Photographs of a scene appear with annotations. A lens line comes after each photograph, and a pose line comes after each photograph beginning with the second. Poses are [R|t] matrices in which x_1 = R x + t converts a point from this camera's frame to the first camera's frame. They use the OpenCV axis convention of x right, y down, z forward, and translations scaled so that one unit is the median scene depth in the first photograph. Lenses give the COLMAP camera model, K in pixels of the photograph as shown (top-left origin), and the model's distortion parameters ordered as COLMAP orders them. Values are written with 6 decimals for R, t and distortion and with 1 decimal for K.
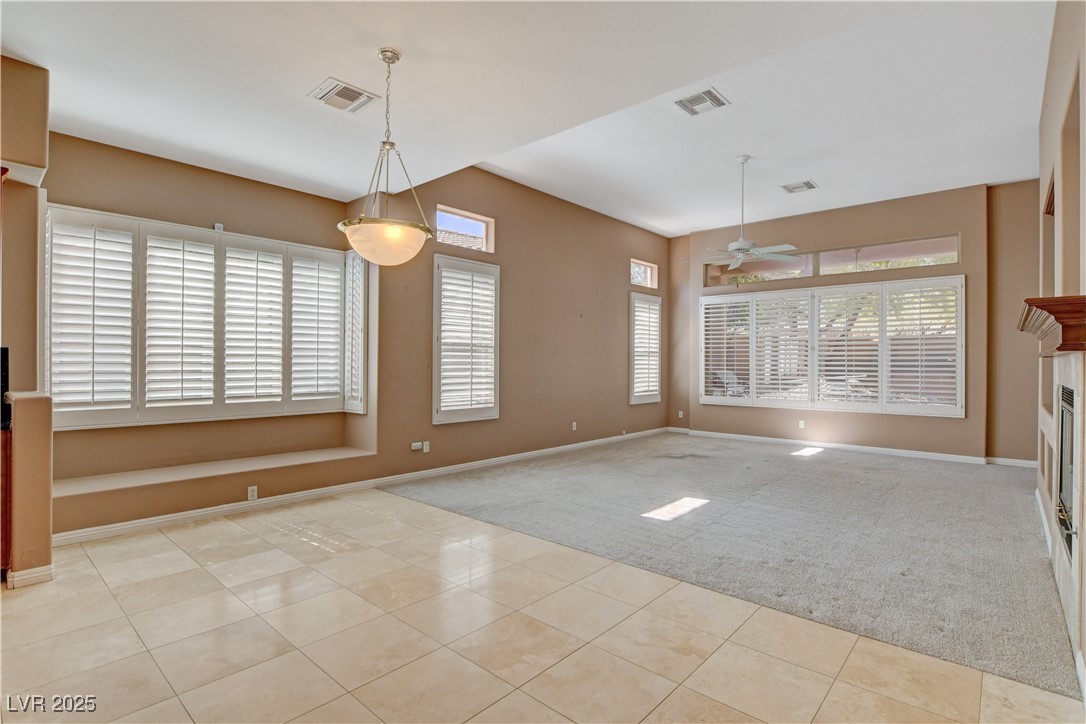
lens RADIAL K [[534.1, 0, 543.0], [0, 534.1, 362.0], [0, 0, 1]] dist [0.000352, 0.000013]
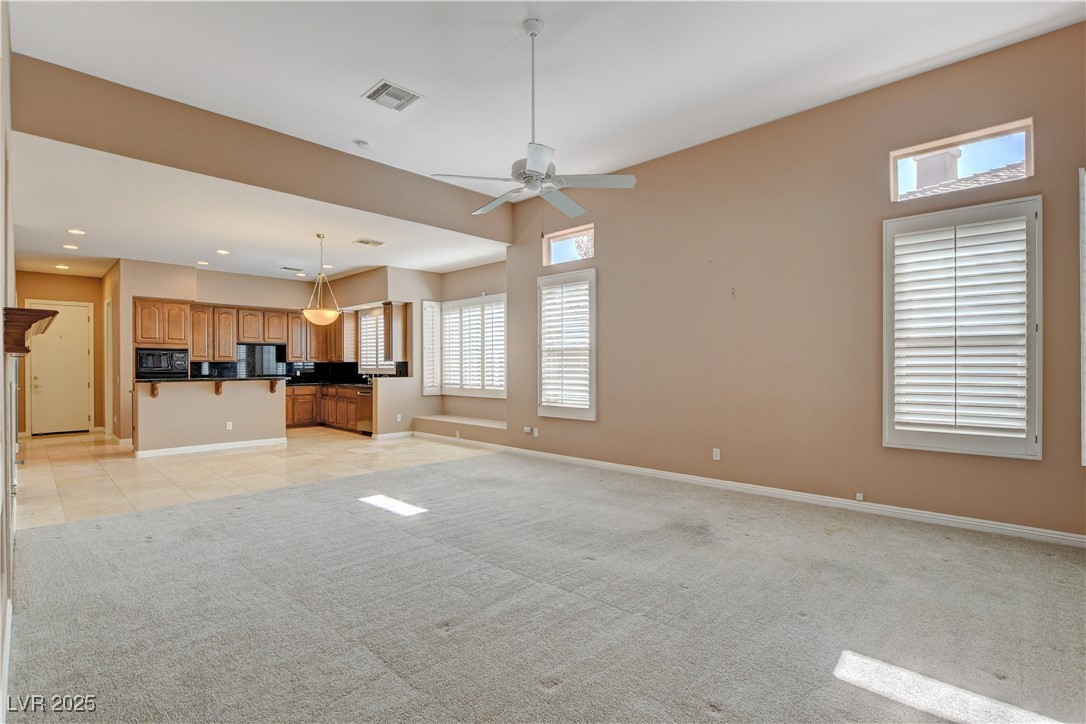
lens RADIAL K [[506.9, 0, 545.5], [0, 506.9, 369.8], [0, 0, 1]] dist [-0.001624, -0.000225]
pose [[-0.022245, 0.001610, -0.999751, 0.885807], [0.003283, 0.999993, 0.001537, 0.008081], [0.999747, -0.003248, -0.022250, 0.949030]]
